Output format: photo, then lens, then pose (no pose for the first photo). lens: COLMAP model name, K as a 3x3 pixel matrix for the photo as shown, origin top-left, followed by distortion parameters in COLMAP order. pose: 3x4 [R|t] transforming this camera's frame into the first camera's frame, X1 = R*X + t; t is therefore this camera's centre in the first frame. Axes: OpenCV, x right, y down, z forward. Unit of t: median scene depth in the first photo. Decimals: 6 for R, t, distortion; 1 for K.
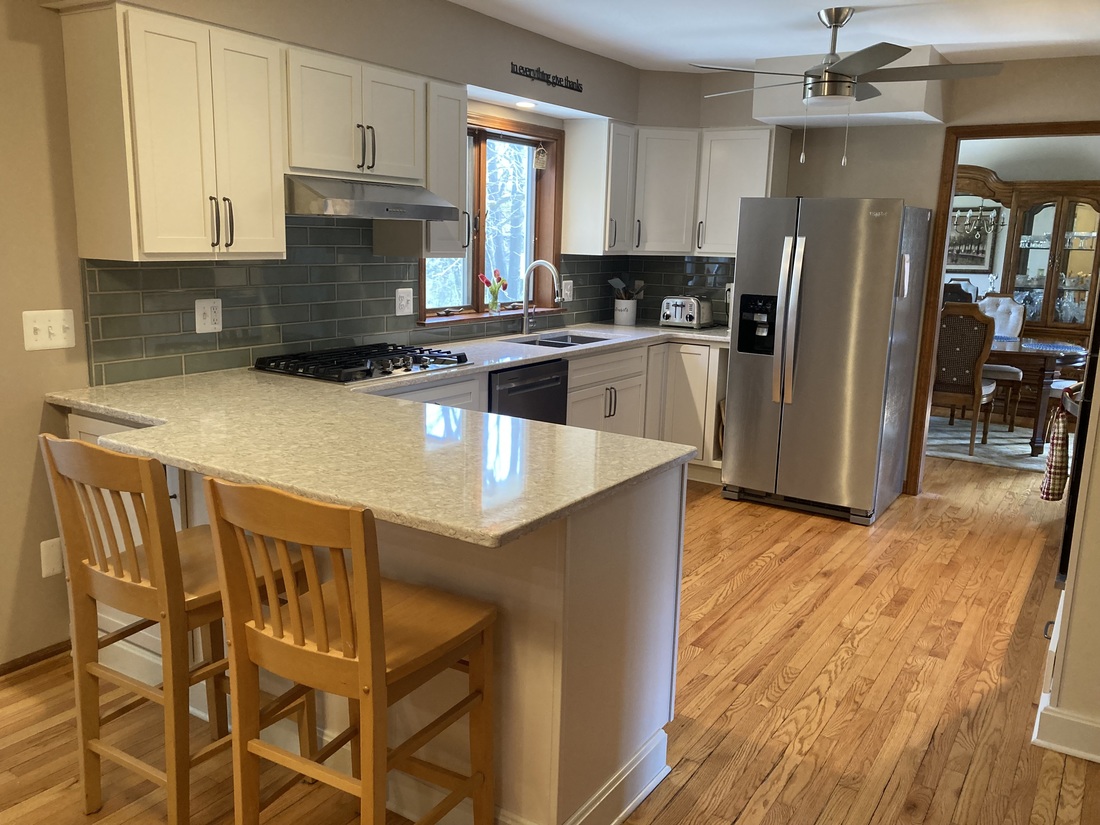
lens RADIAL K [[921.2, 0, 550.0], [0, 921.2, 412.5], [0, 0, 1]] dist [0.048441, -0.069087]
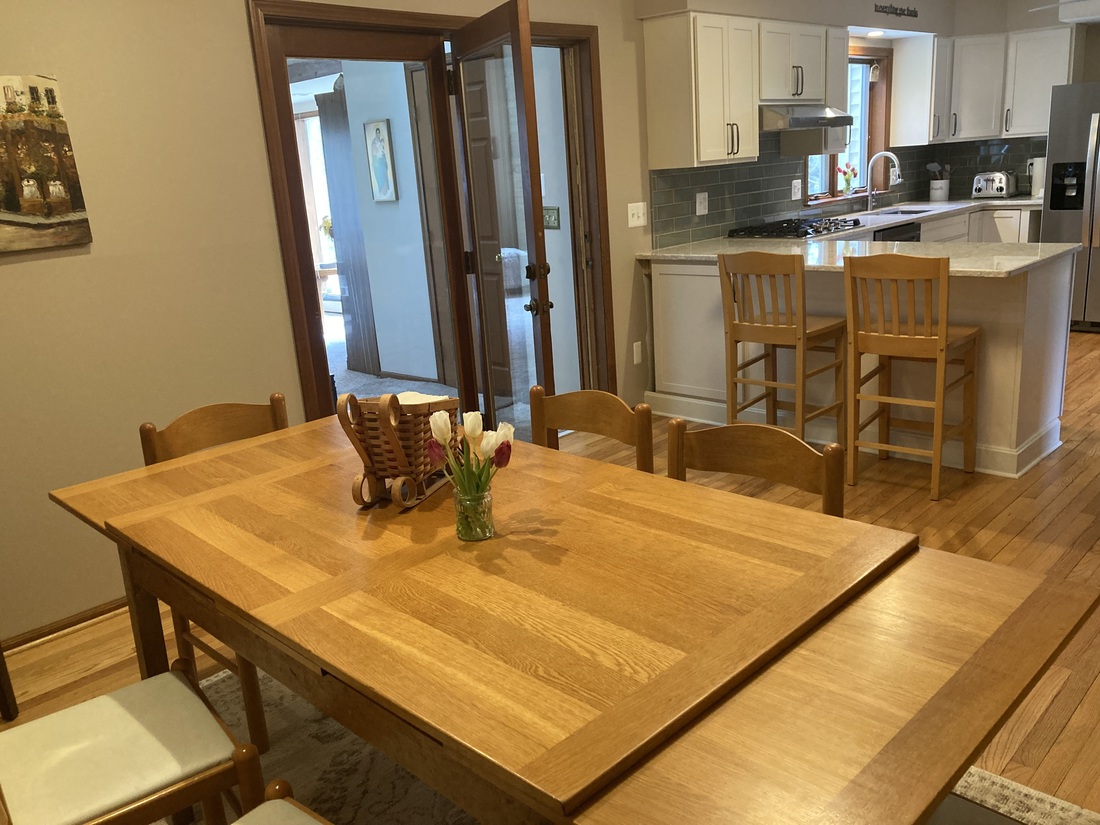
lens RADIAL K [[894.8, 0, 545.1], [0, 894.8, 404.1], [0, 0, 1]] dist [0.049360, -0.062558]
pose [[0.973296, -0.033677, -0.227068, -0.217486], [0.050994, 0.996184, 0.070832, 0.083582], [0.223816, -0.080519, 0.971300, -0.417883]]
